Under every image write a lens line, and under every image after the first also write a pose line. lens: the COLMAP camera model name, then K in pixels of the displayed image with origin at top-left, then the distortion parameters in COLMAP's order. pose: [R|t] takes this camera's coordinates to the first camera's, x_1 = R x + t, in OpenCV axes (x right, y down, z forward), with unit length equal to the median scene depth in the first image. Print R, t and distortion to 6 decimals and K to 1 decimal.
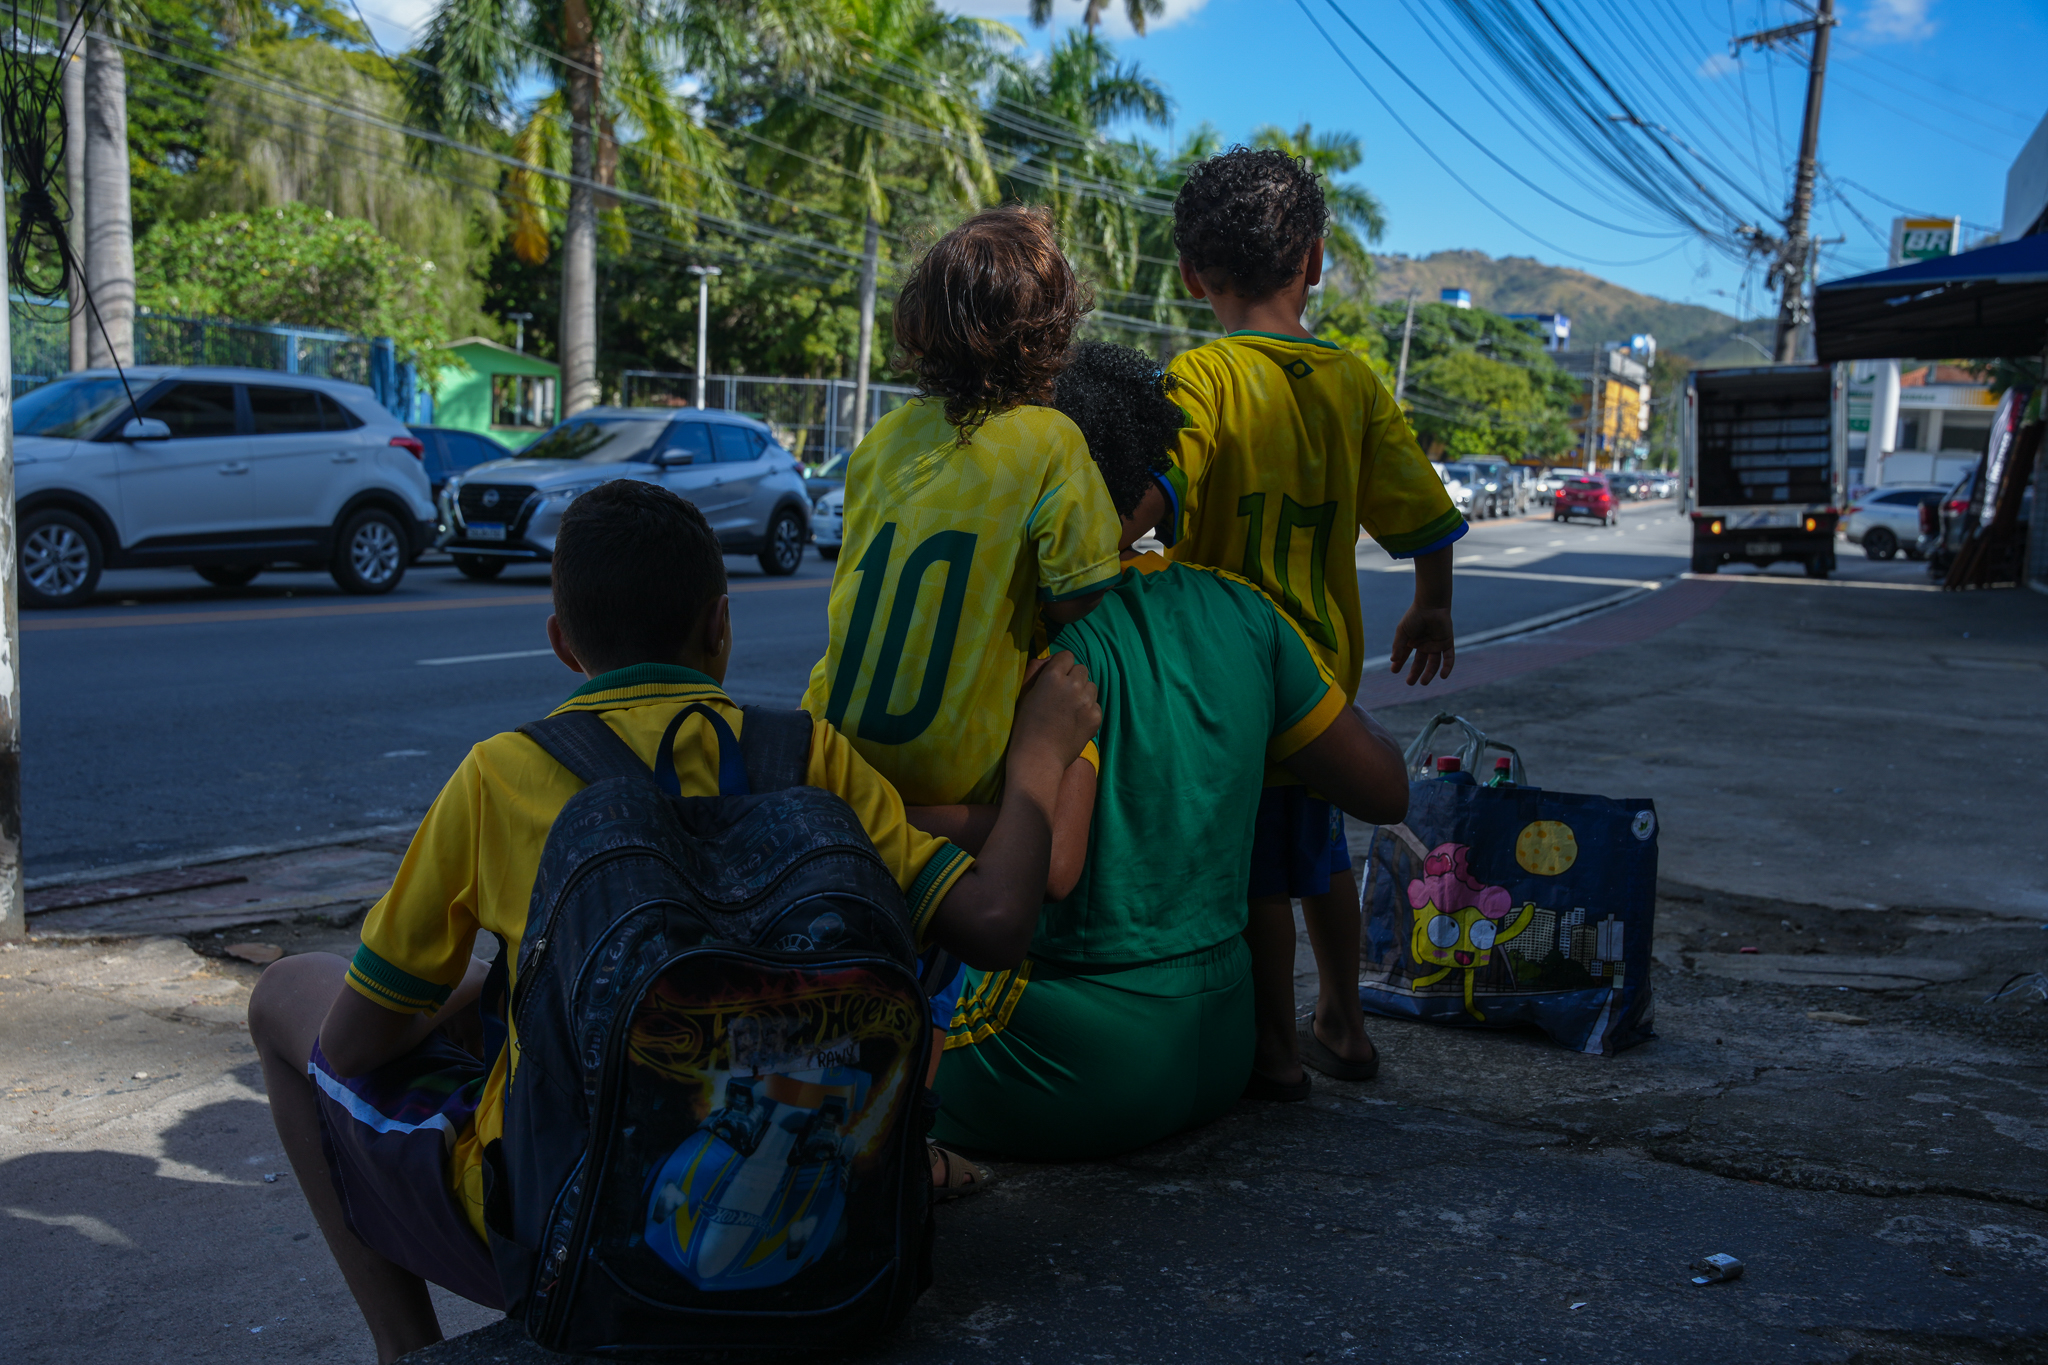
lens RADIAL K [[2099.3, 0, 1022.9], [0, 2099.3, 698.9], [0, 0, 1]] dist [-0.033757, 0.000000]
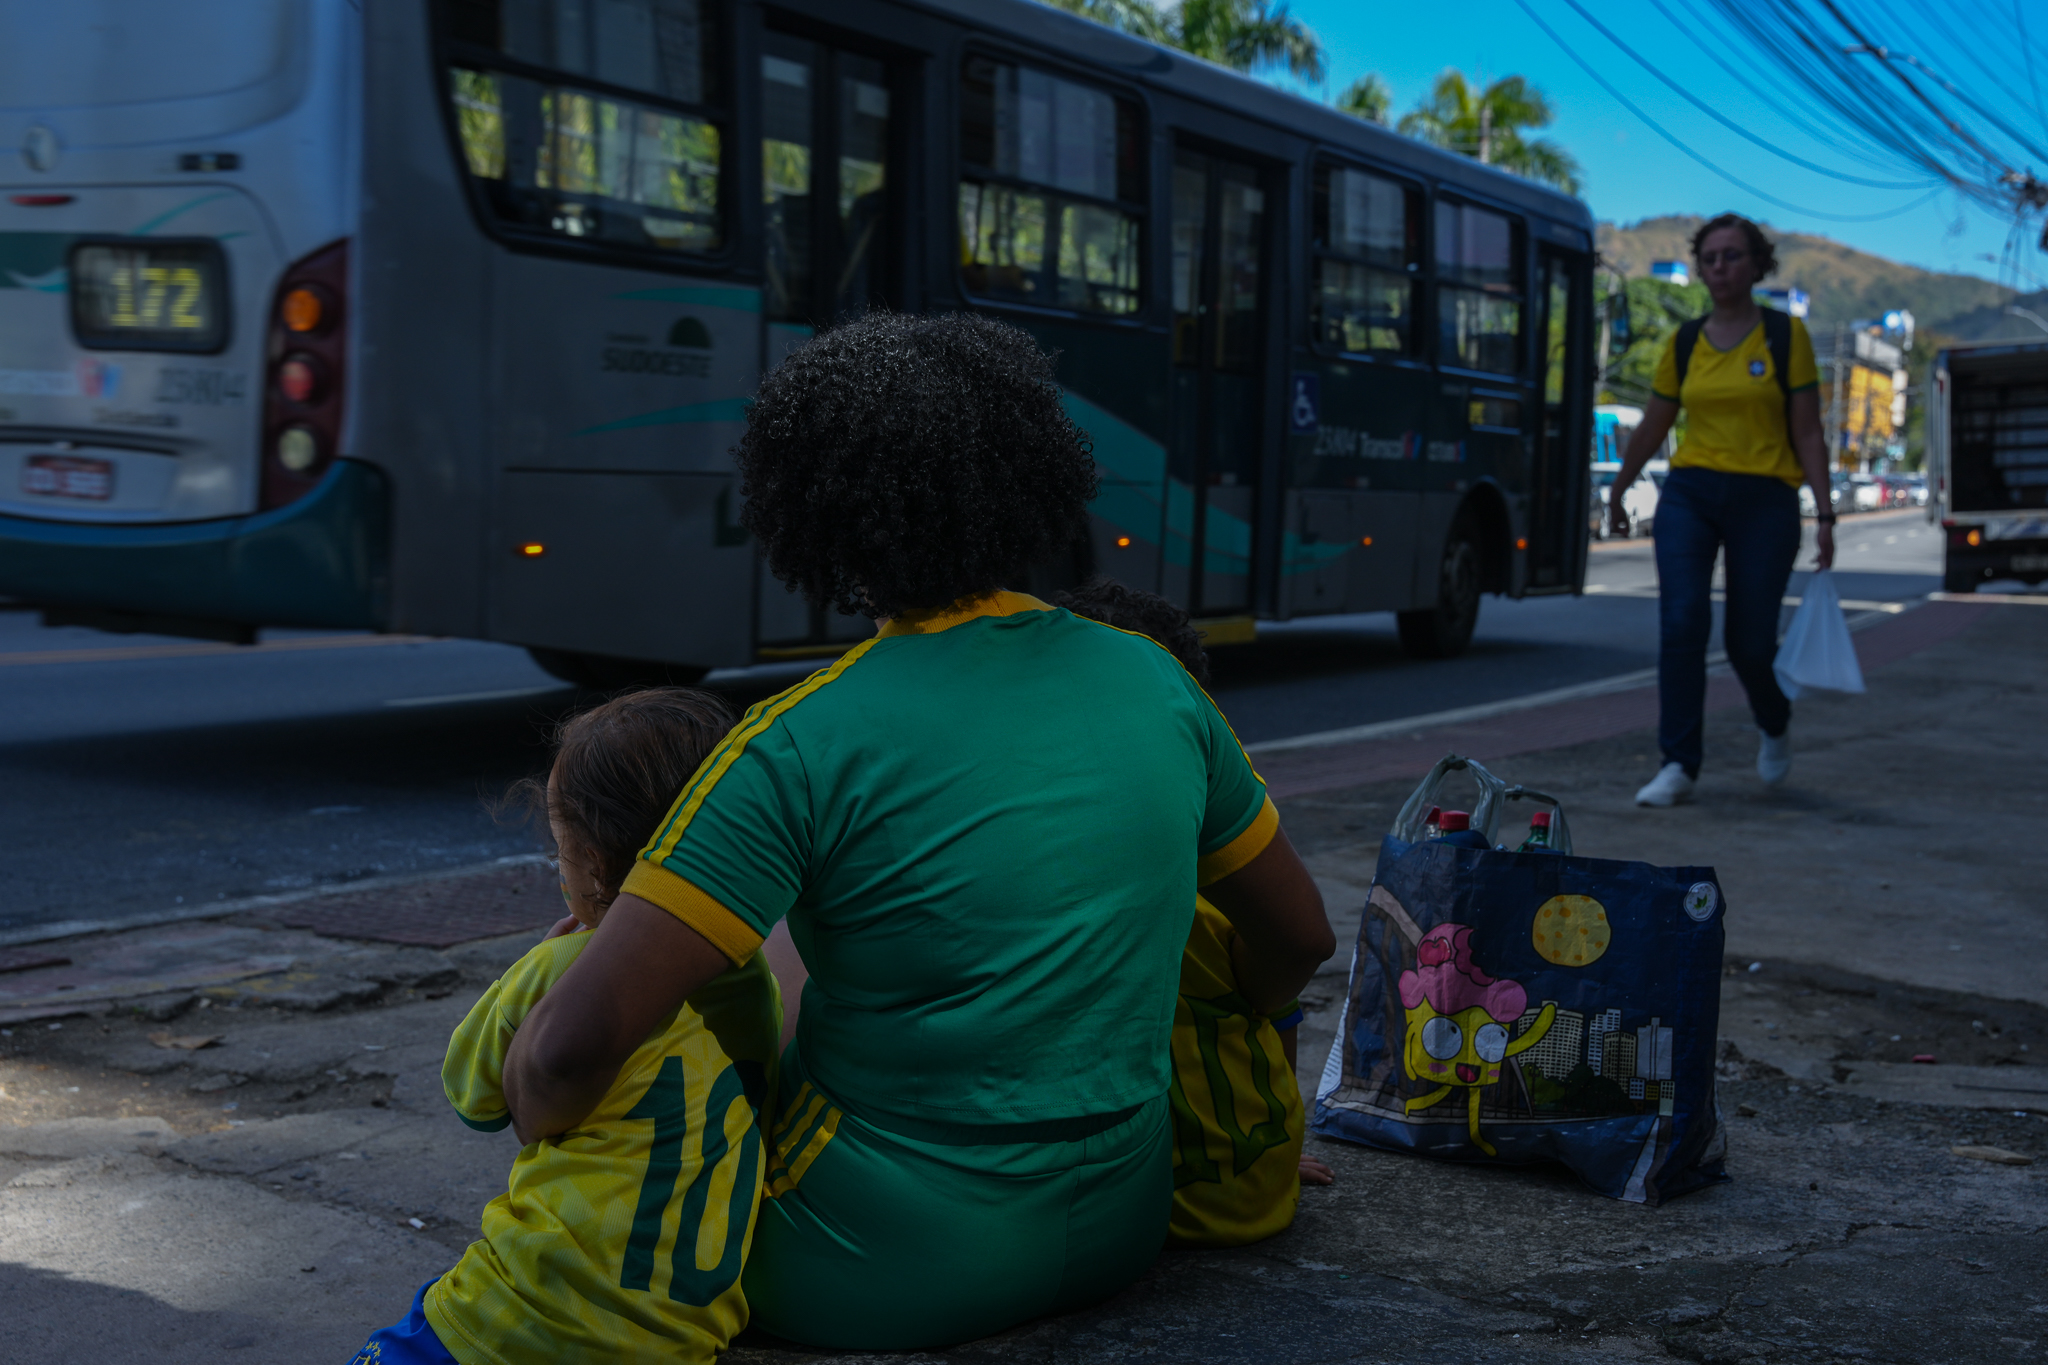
lens RADIAL K [[2406.6, 0, 1031.2], [0, 2406.6, 722.5], [0, 0, 1]] dist [0.012233, 0.000000]
pose [[0.997717, -0.003095, -0.067465, 0.074431], [0.002354, 0.999936, -0.011054, 0.002878], [0.067495, 0.010870, 0.997660, 0.071095]]
